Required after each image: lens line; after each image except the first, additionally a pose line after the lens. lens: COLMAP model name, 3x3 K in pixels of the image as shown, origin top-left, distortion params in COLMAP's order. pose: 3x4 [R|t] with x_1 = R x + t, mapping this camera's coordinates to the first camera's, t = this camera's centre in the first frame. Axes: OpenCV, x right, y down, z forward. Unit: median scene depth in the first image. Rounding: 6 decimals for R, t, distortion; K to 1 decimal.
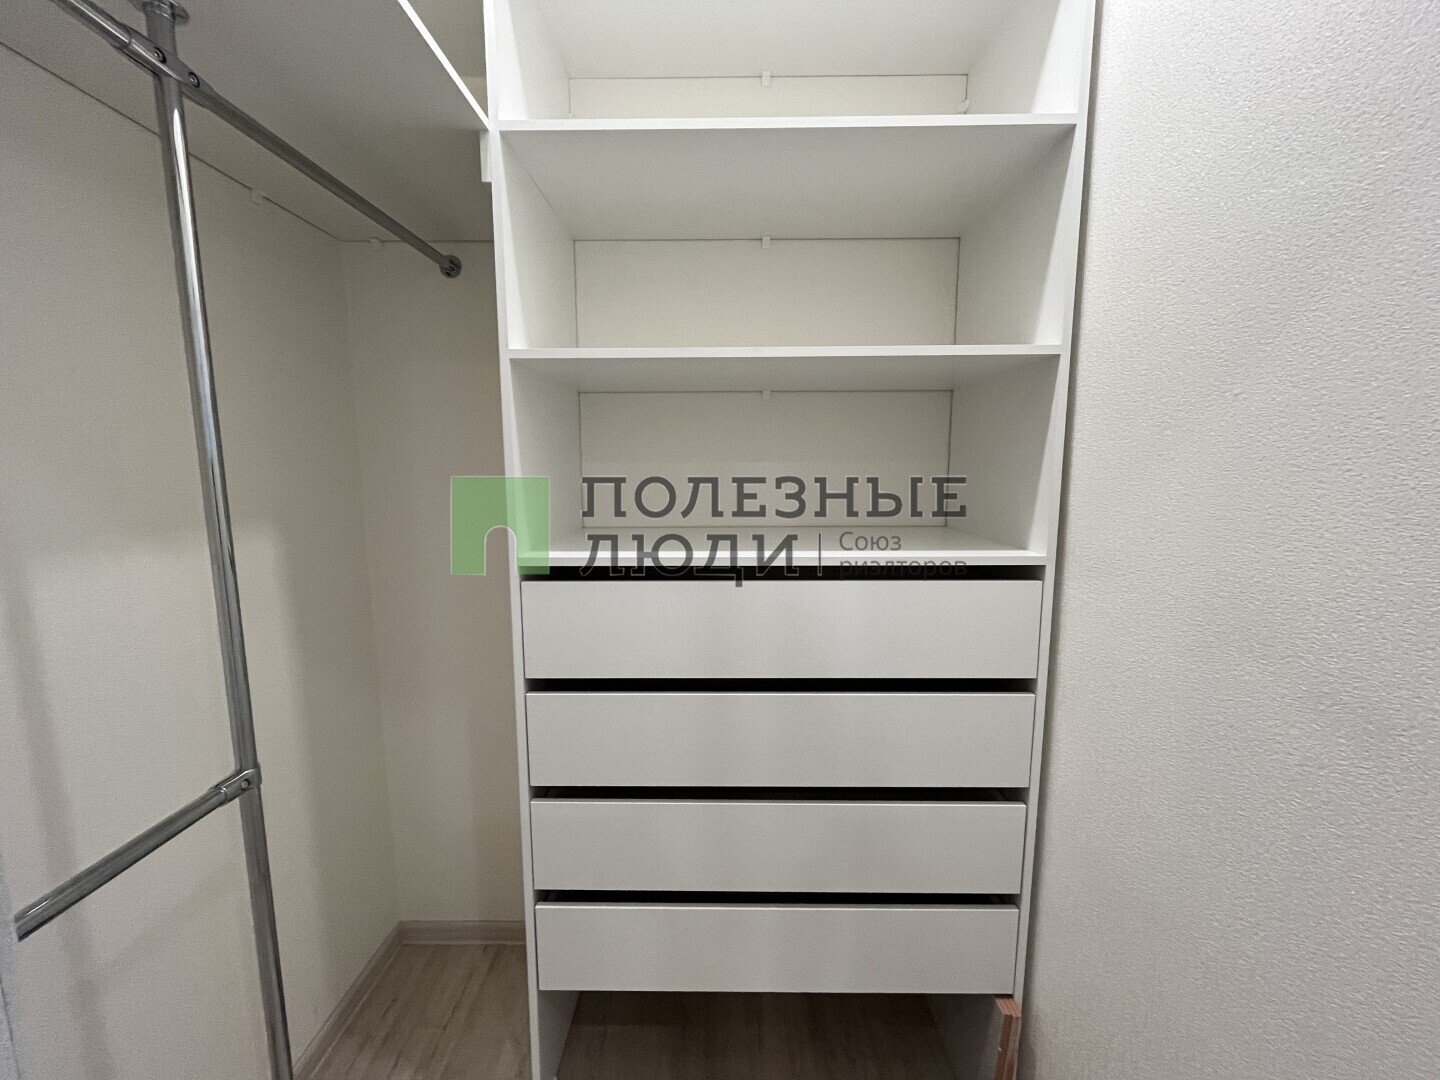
lens RADIAL K [[587.8, 0, 716.3], [0, 587.8, 537.6], [0, 0, 1]] dist [-0.001844, -0.001460]
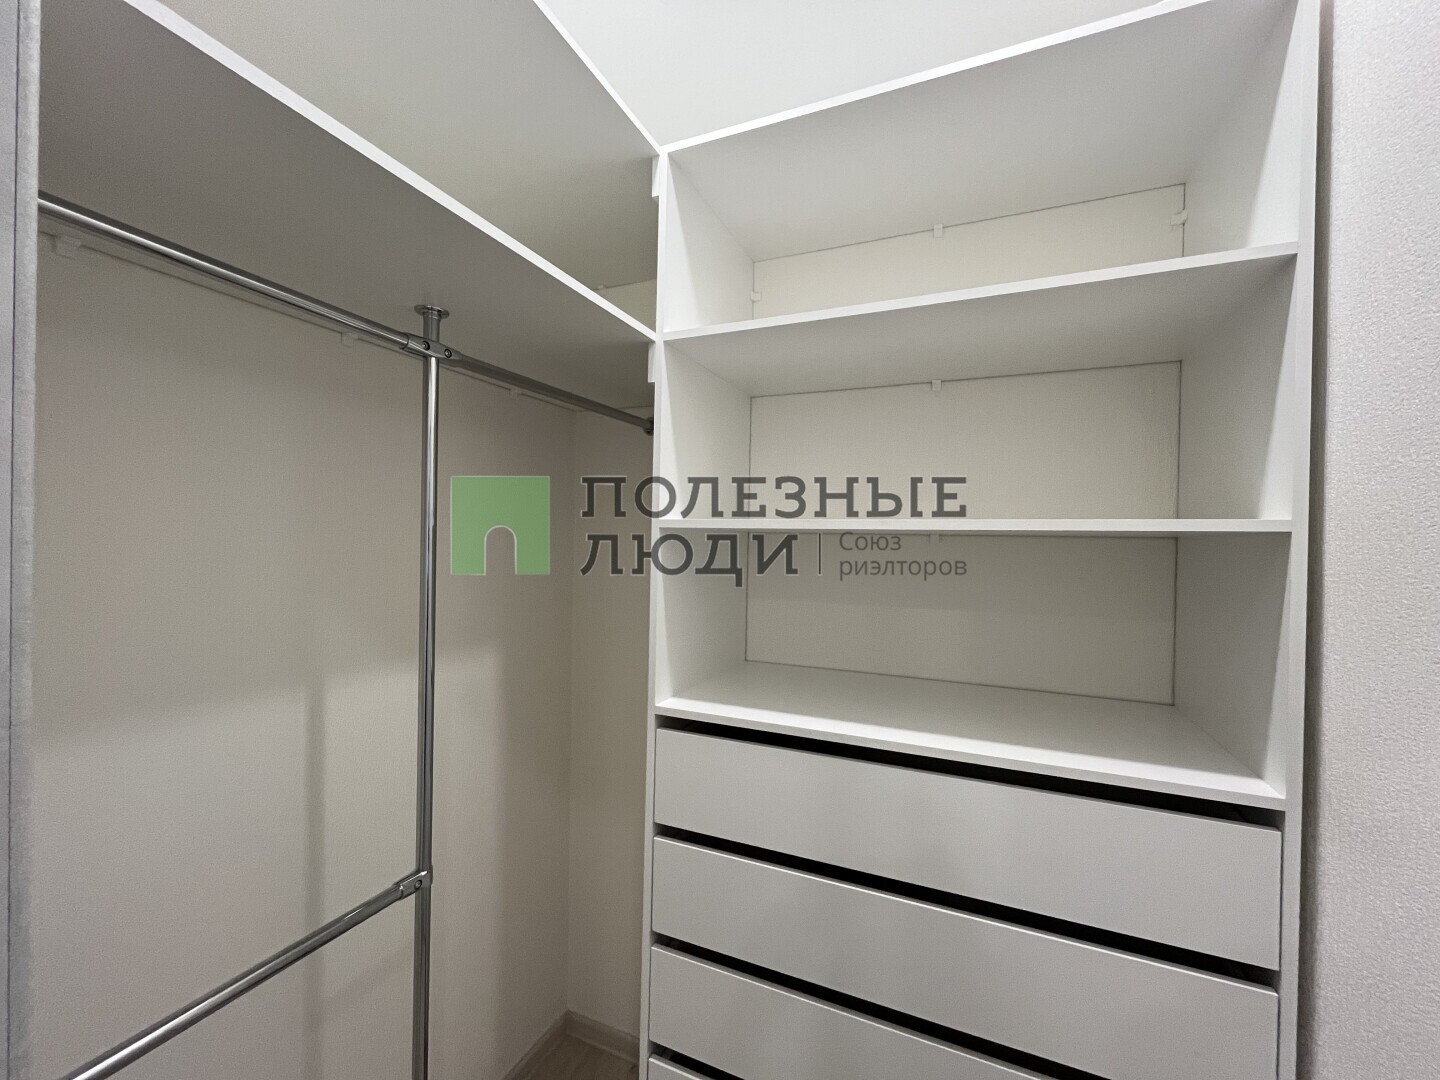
lens RADIAL K [[587.8, 0, 716.0], [0, 587.8, 541.1], [0, 0, 1]] dist [-0.001844, -0.001460]
pose [[0.919235, 0.020548, -0.393173, 0.204154], [-0.071467, 0.990755, -0.115311, -0.165243], [0.387169, 0.134096, 0.912205, 0.013608]]
